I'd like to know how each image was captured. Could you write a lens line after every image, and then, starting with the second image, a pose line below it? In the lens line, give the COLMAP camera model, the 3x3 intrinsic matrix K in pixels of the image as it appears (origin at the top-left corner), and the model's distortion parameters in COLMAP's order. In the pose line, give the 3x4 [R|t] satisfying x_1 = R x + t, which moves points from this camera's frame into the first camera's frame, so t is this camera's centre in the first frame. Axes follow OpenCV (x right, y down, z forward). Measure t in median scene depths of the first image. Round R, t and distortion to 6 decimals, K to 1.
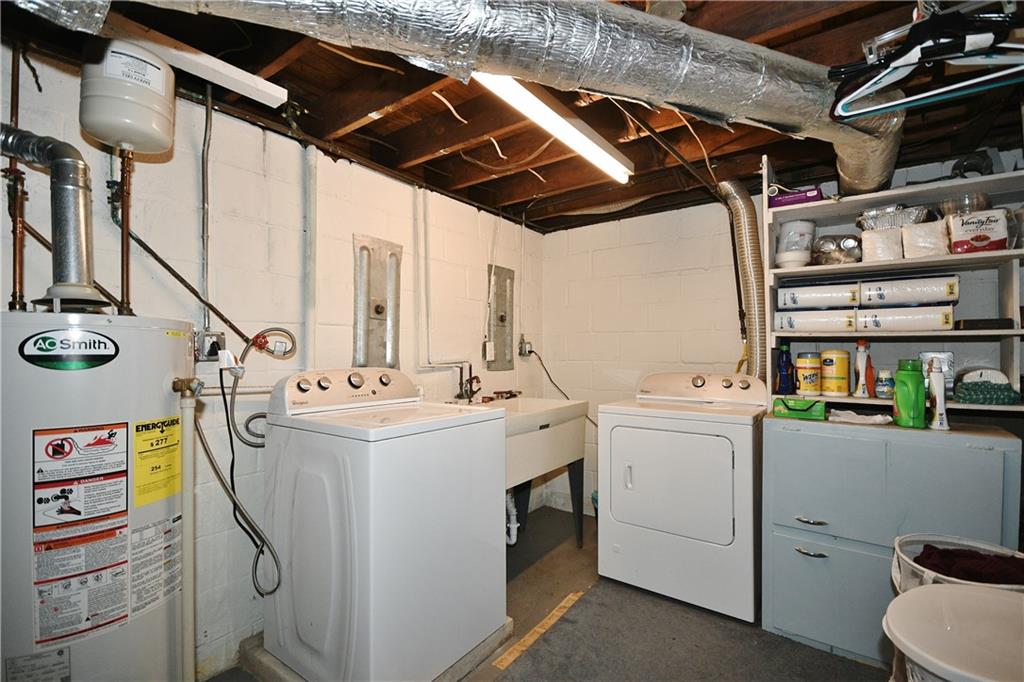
lens RADIAL K [[479.6, 0, 510.4], [0, 479.6, 346.7], [0, 0, 1]] dist [-0.009853, -0.002096]
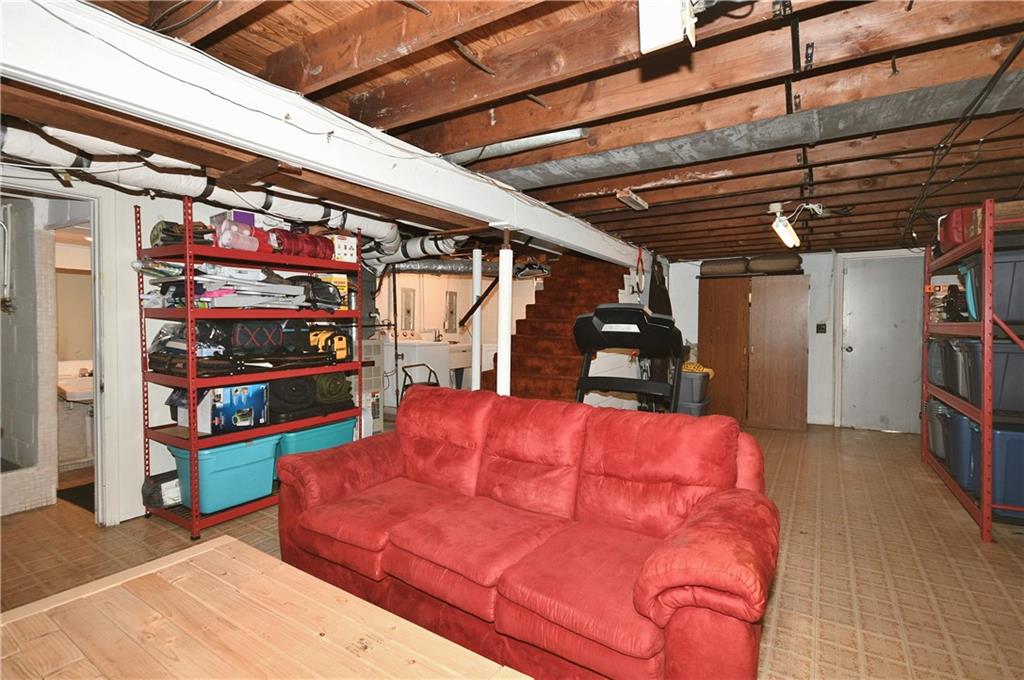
lens RADIAL K [[479.6, 0, 512.5], [0, 479.6, 334.7], [0, 0, 1]] dist [-0.009853, -0.002096]
pose [[0.997424, 0.000780, 0.071724, 0.130234], [-0.002865, 0.999576, 0.028972, -0.016845], [-0.071671, -0.029103, 0.997004, -1.644835]]
